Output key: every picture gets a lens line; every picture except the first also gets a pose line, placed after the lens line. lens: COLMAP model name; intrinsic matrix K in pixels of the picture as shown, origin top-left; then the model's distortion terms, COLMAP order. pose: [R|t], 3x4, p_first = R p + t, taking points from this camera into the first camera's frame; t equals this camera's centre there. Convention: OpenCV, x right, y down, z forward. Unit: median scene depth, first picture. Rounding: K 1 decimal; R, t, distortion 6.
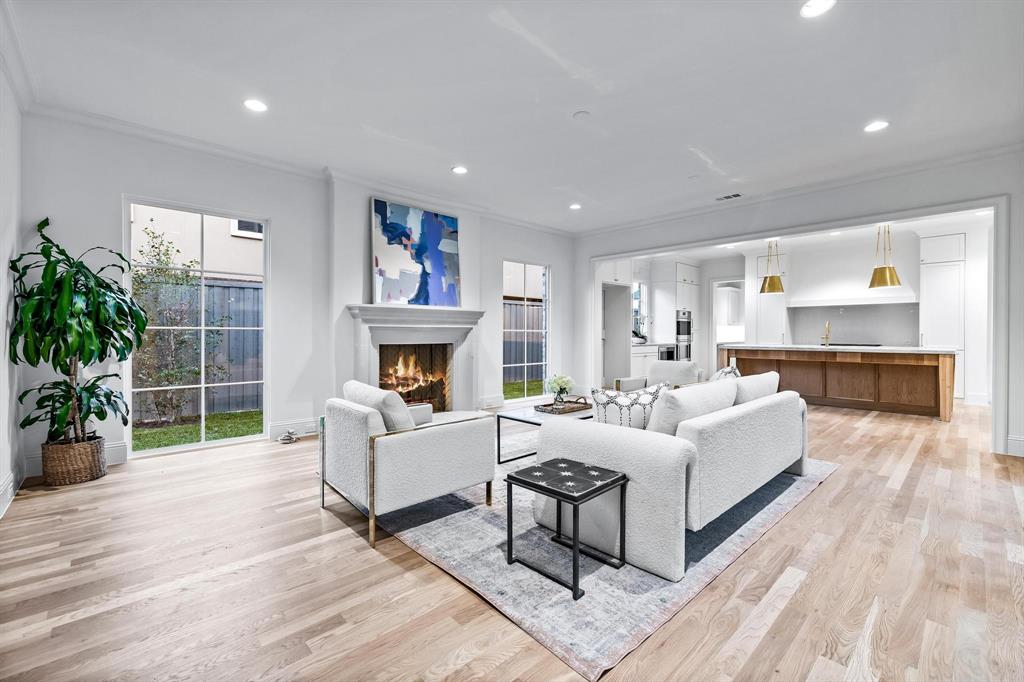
lens RADIAL K [[433.1, 0, 511.9], [0, 433.1, 337.3], [0, 0, 1]] dist [0.007268, -0.000831]
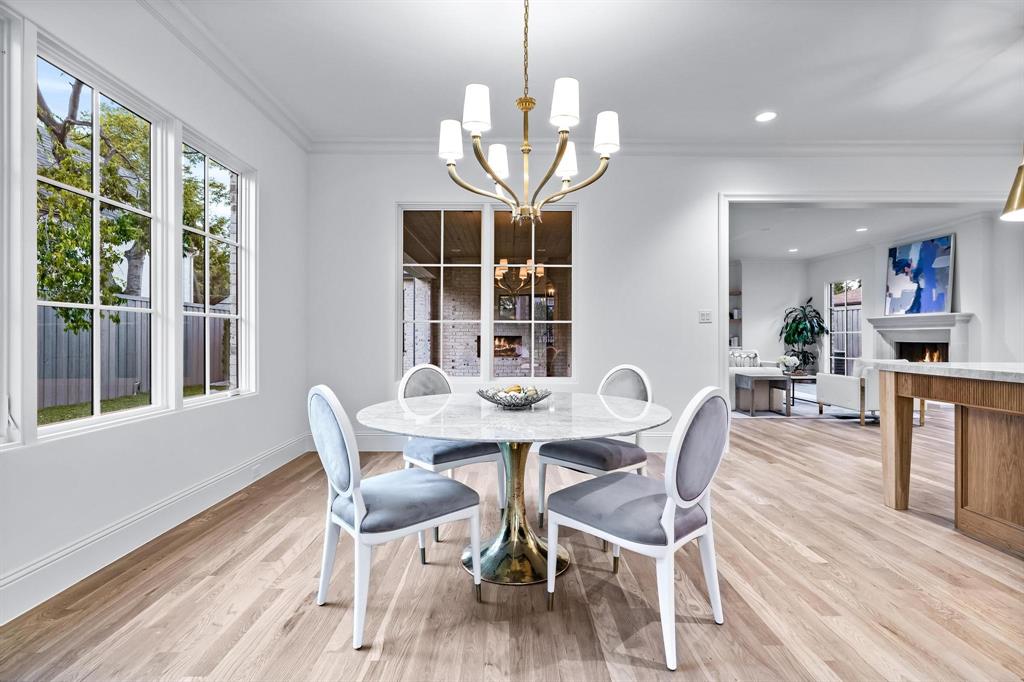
lens RADIAL K [[484.6, 0, 509.6], [0, 484.6, 337.2], [0, 0, 1]] dist [0.001609, 0.000009]
pose [[-0.684928, -0.002224, -0.728607, 1.772419], [-0.011826, 0.999898, 0.008065, 0.002043], [0.728515, 0.014141, -0.684884, 1.123410]]
